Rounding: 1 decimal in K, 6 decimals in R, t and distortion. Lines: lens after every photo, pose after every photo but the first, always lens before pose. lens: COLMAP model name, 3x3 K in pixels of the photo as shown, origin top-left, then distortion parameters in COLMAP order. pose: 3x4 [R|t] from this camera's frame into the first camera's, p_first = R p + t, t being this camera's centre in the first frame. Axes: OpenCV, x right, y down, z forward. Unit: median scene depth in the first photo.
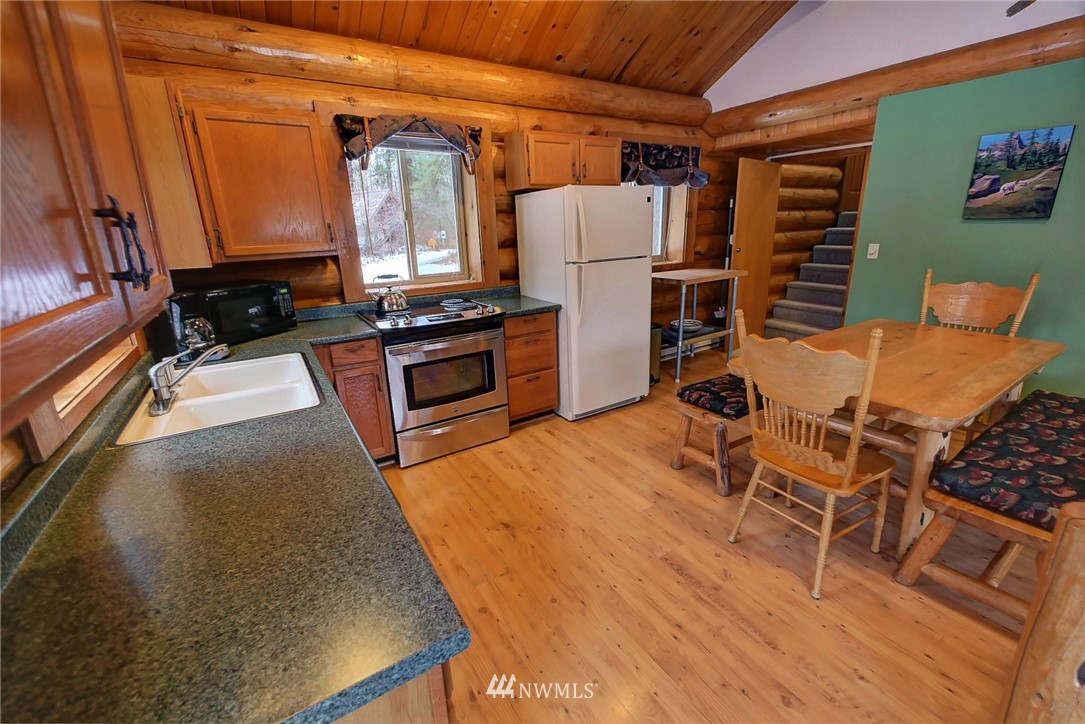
lens RADIAL K [[449.4, 0, 544.7], [0, 449.4, 355.8], [0, 0, 1]] dist [-0.004533, -0.000758]
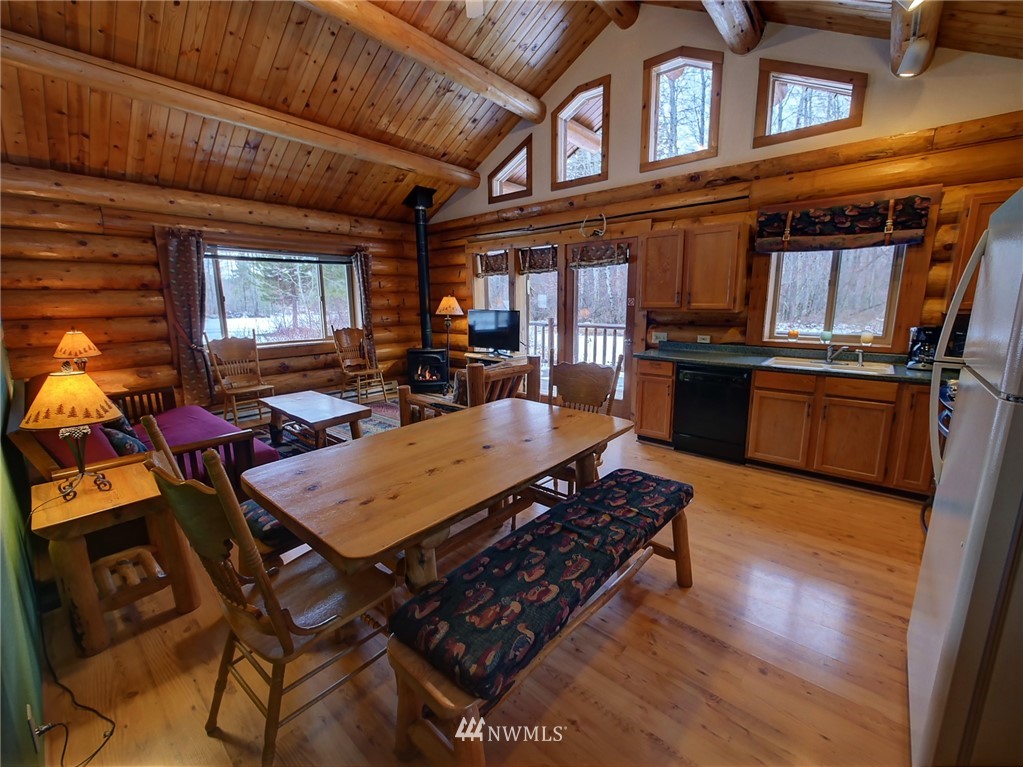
lens RADIAL K [[423.2, 0, 516.2], [0, 423.2, 377.0], [0, 0, 1]] dist [-0.004566, -0.000273]
pose [[-0.954815, 0.090677, -0.283030, 0.695194], [-0.045848, 0.895979, 0.441724, -0.378999], [0.293643, 0.434741, -0.851337, 1.259048]]
